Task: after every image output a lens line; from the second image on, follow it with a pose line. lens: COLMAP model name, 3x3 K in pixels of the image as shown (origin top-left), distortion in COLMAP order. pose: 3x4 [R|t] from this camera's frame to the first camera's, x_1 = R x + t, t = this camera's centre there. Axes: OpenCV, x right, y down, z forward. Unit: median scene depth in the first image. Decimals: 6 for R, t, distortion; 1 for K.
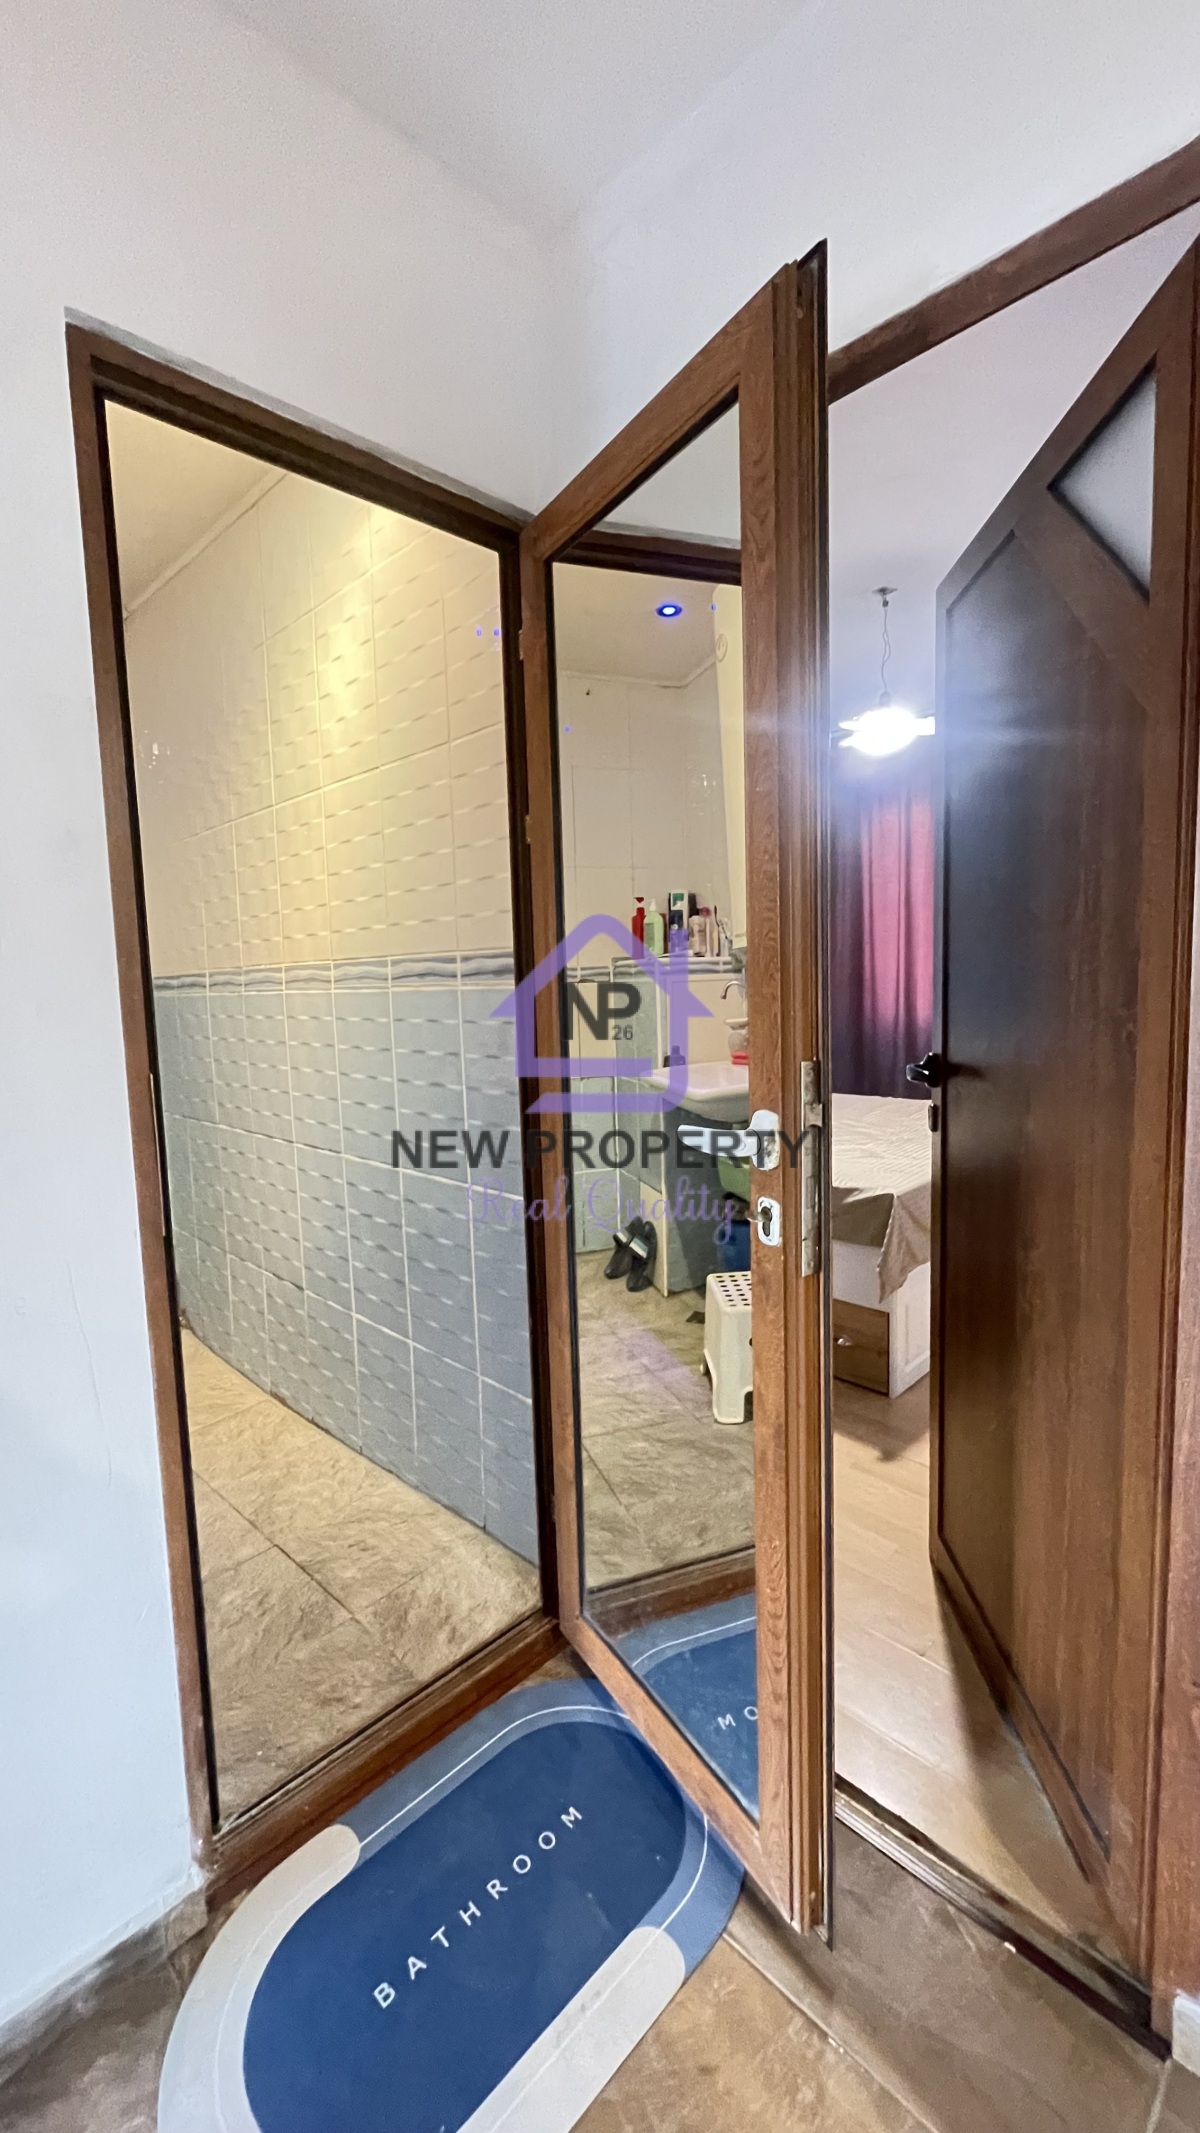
lens RADIAL K [[853.2, 0, 600.0], [0, 853.2, 1066.5], [0, 0, 1]] dist [0.001763, 0.000100]
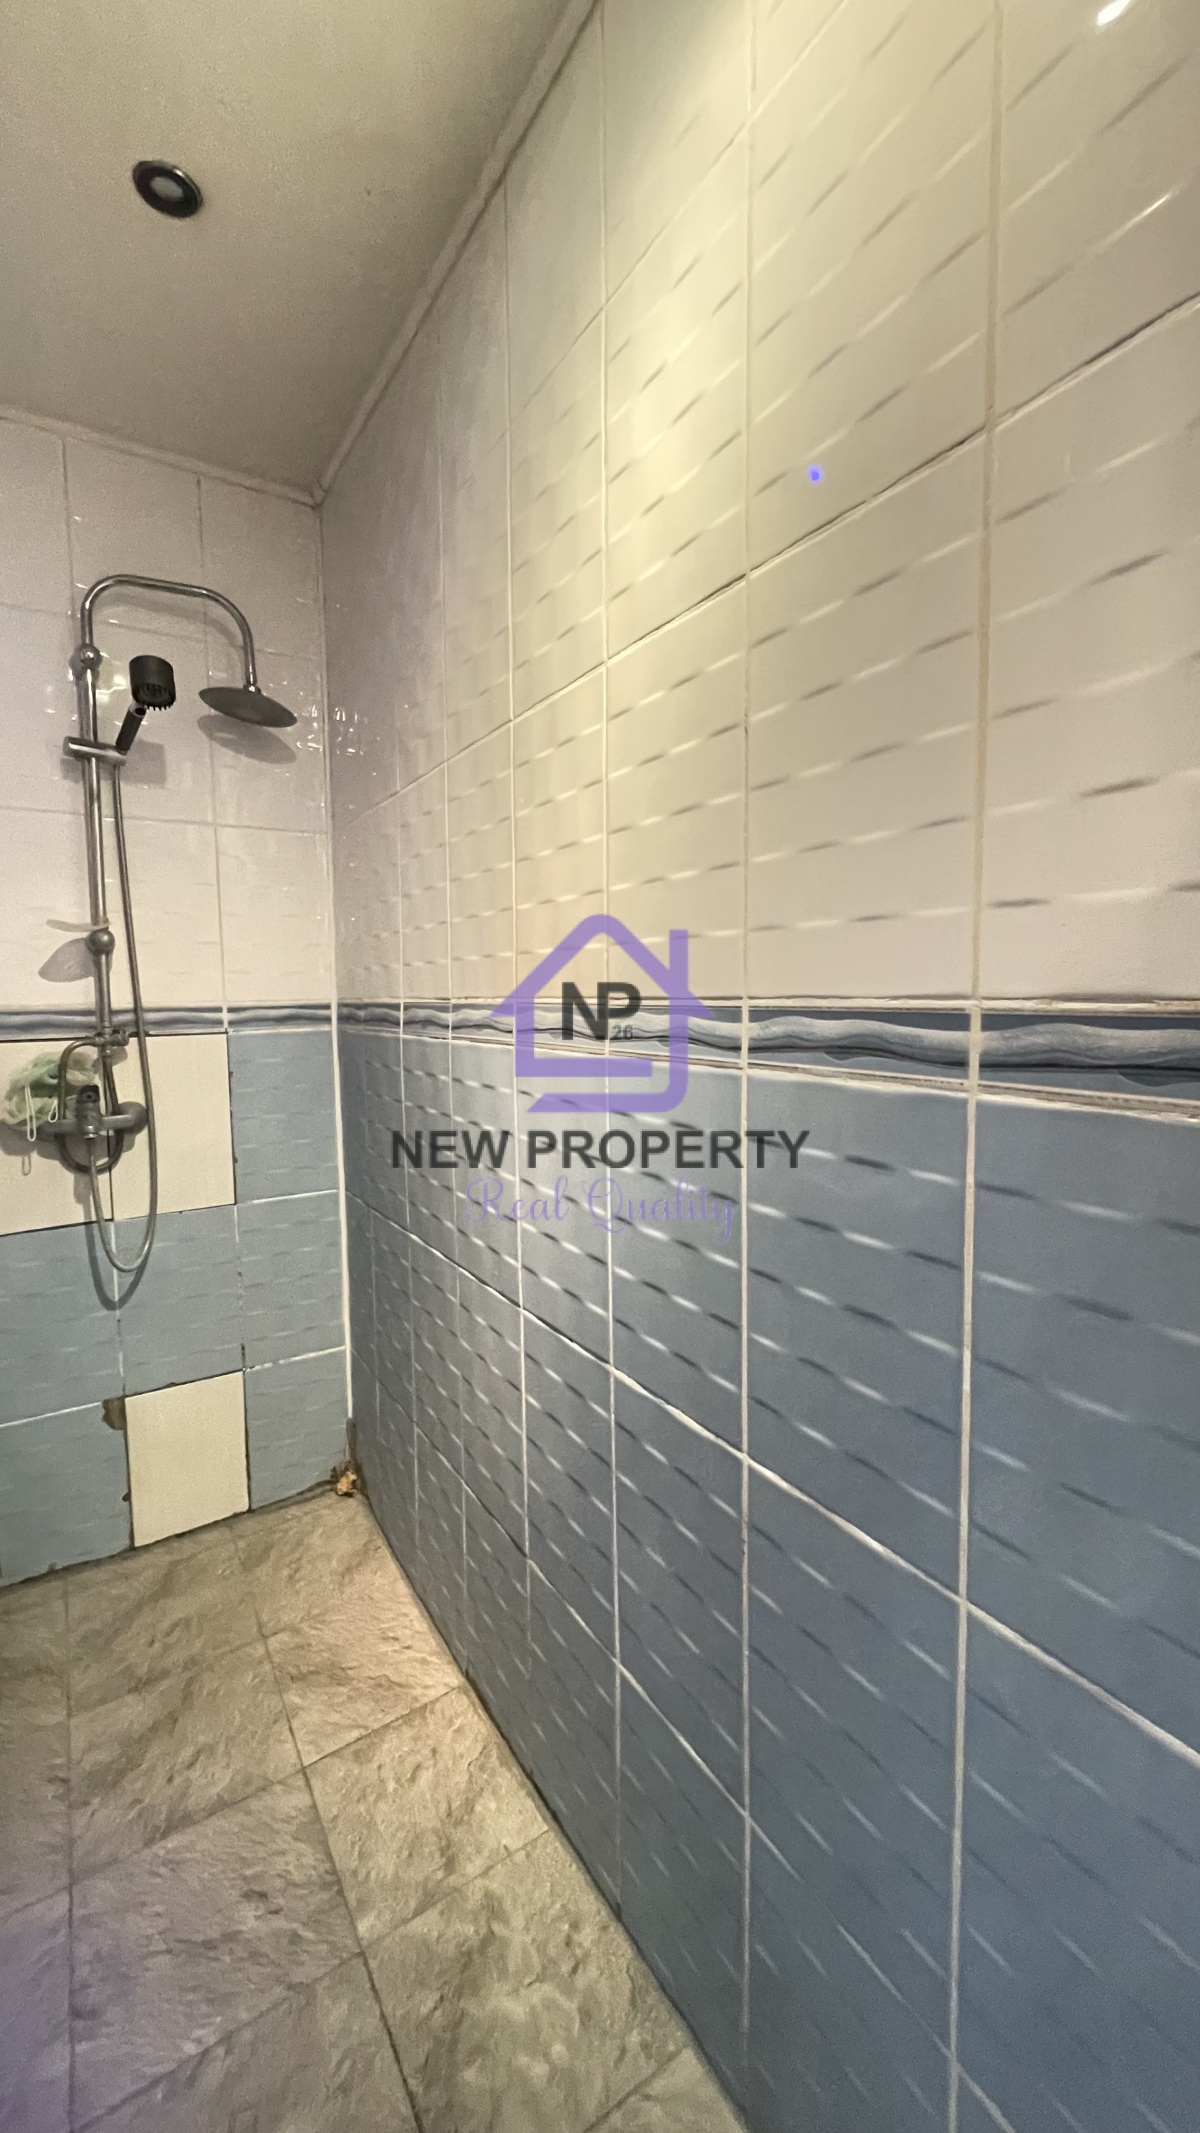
lens RADIAL K [[853.2, 0, 600.0], [0, 853.2, 1066.5], [0, 0, 1]] dist [0.001763, 0.000100]
pose [[0.972469, 0.036198, -0.230204, -0.191567], [-0.038682, 0.999232, -0.006286, -0.077179], [0.229800, 0.015018, 0.973122, 0.479714]]
